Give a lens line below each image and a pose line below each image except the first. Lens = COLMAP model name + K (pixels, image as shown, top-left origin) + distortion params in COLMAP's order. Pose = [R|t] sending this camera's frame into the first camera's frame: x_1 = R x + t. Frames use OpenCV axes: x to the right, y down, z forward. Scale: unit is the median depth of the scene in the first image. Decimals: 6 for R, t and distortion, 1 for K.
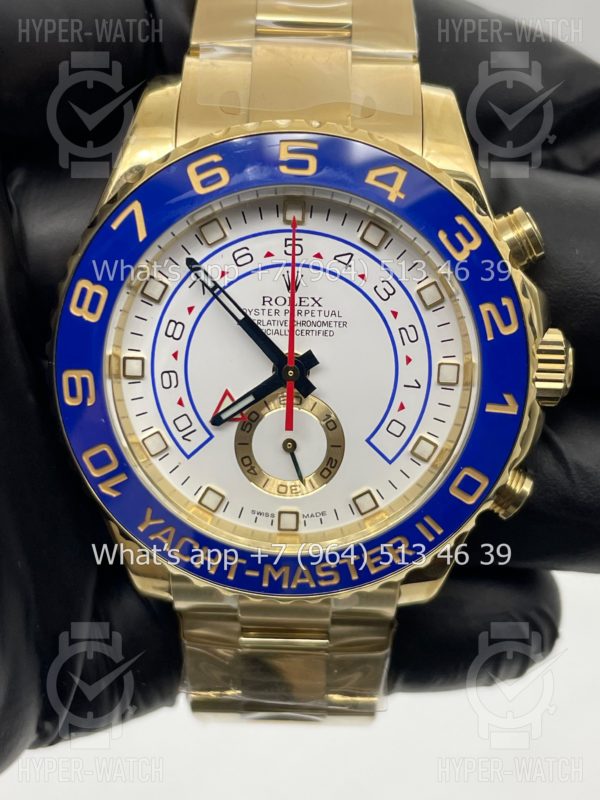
lens RADIAL K [[1226.2, 0, 303.8], [0, 1226.2, 385.0], [0, 0, 1]] dist [0.109180, -0.112963]
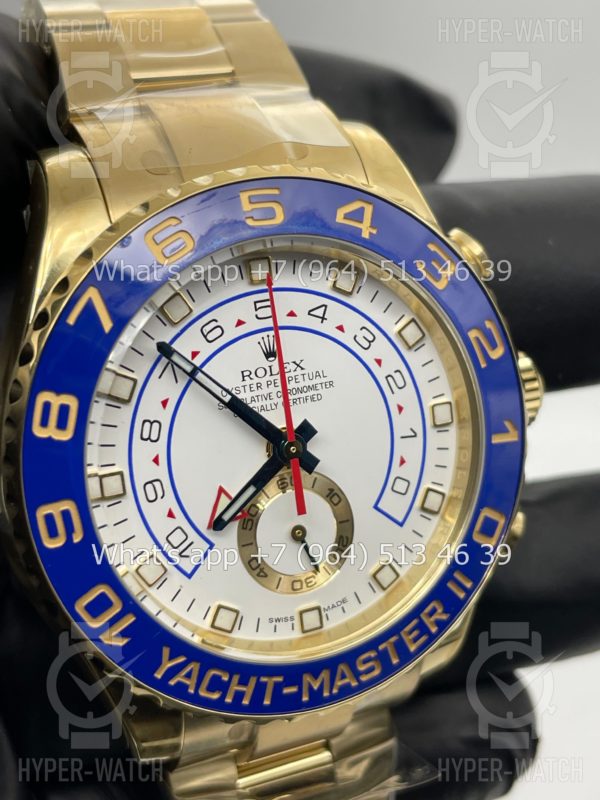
lens RADIAL K [[1250.6, 0, 300.0], [0, 1250.6, 400.0], [0, 0, 1]] dist [0.101585, 0.002292]
pose [[0.907873, -0.204093, 0.366214, -0.323539], [0.235702, 0.970862, -0.043257, -0.003993], [-0.346715, 0.125589, 0.929525, 0.159750]]
